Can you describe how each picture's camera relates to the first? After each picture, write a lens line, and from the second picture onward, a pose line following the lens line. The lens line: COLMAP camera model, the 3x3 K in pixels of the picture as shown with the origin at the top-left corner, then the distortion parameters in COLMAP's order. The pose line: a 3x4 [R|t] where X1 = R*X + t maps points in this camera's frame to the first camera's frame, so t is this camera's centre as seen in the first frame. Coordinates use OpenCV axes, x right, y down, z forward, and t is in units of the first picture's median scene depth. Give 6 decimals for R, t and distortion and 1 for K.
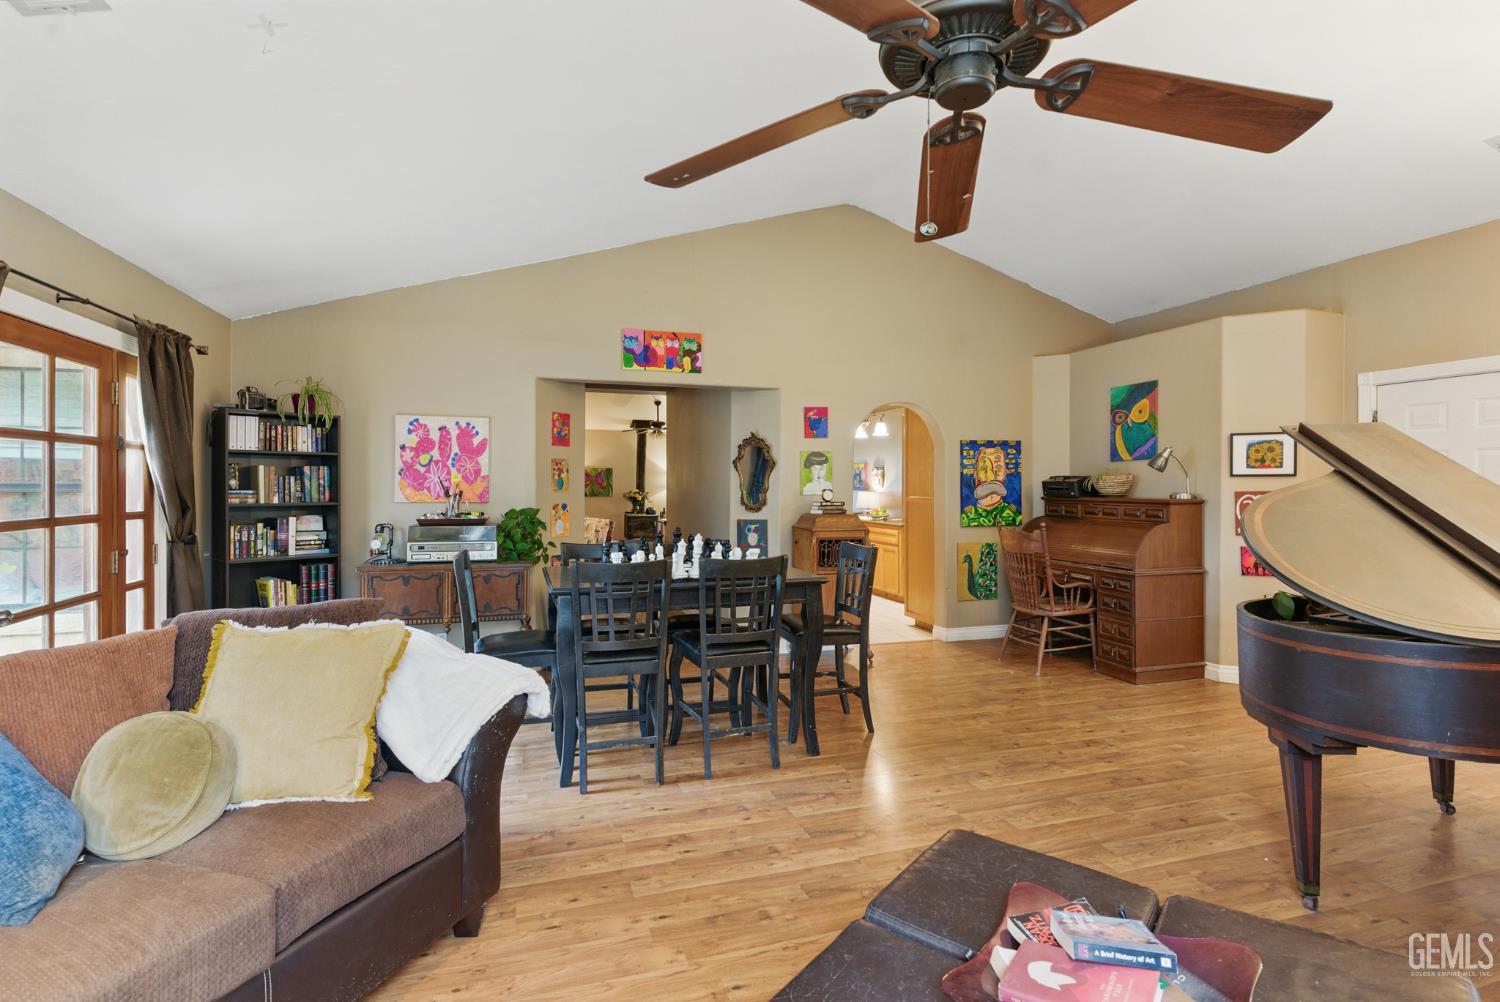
lens RADIAL K [[733.4, 0, 752.1], [0, 733.4, 490.3], [0, 0, 1]] dist [0.000317, -0.000282]
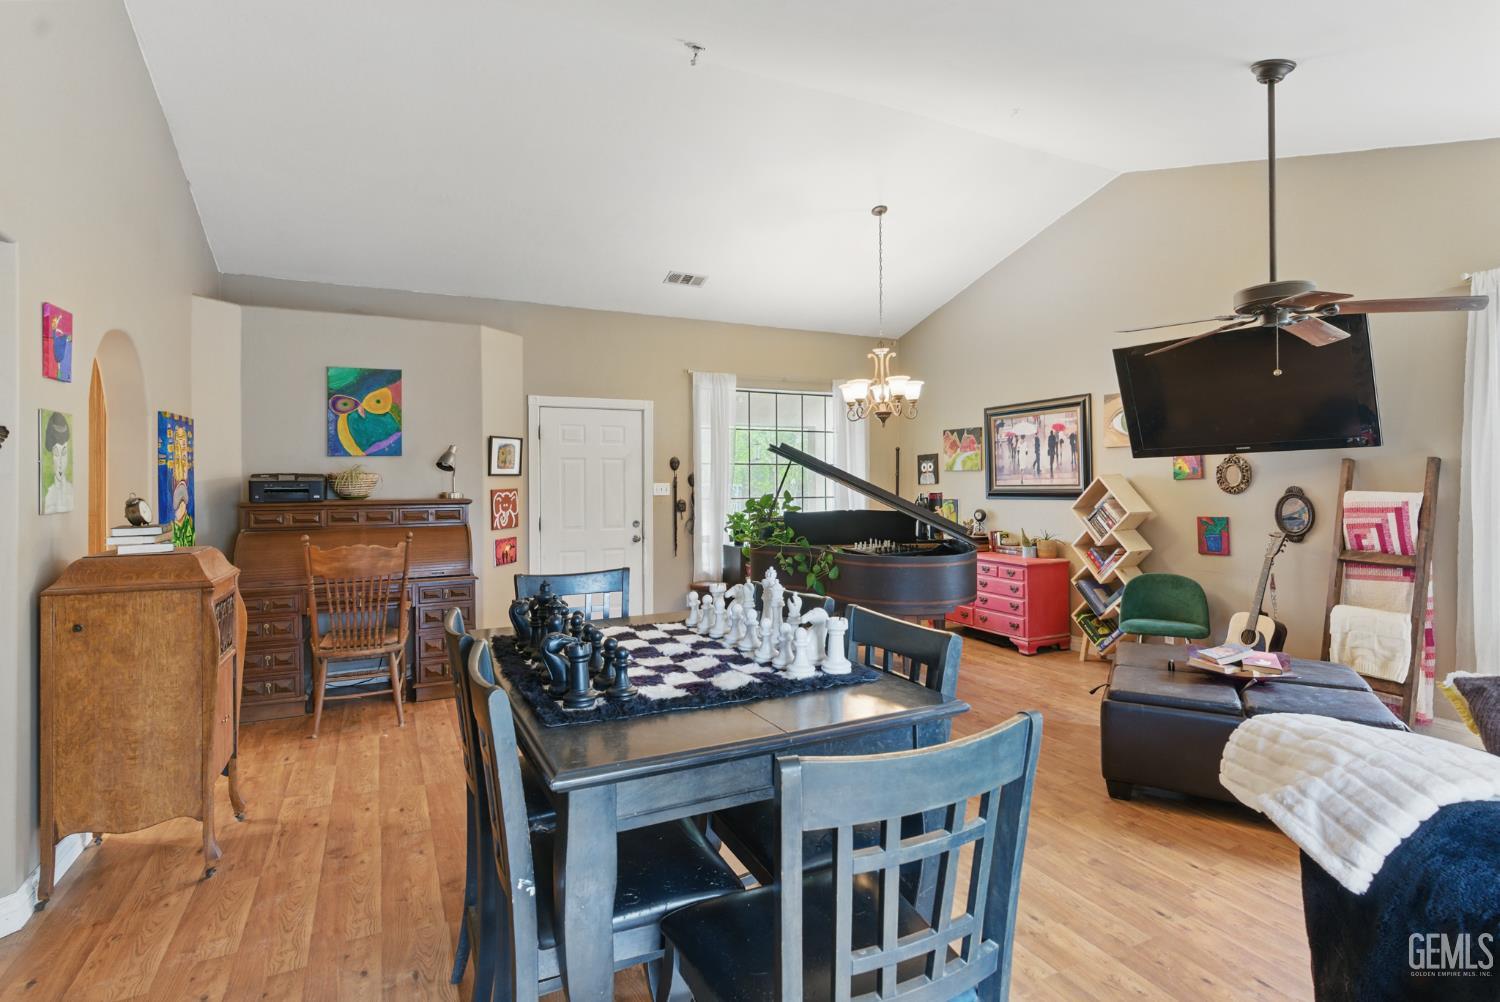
lens RADIAL K [[733.4, 0, 752.1], [0, 733.4, 490.3], [0, 0, 1]] dist [0.000317, -0.000282]
pose [[-0.156066, -0.014555, 0.987639, -0.426985], [0.009924, 0.999818, 0.016303, -0.010380], [-0.987697, 0.012346, -0.155893, 0.710716]]
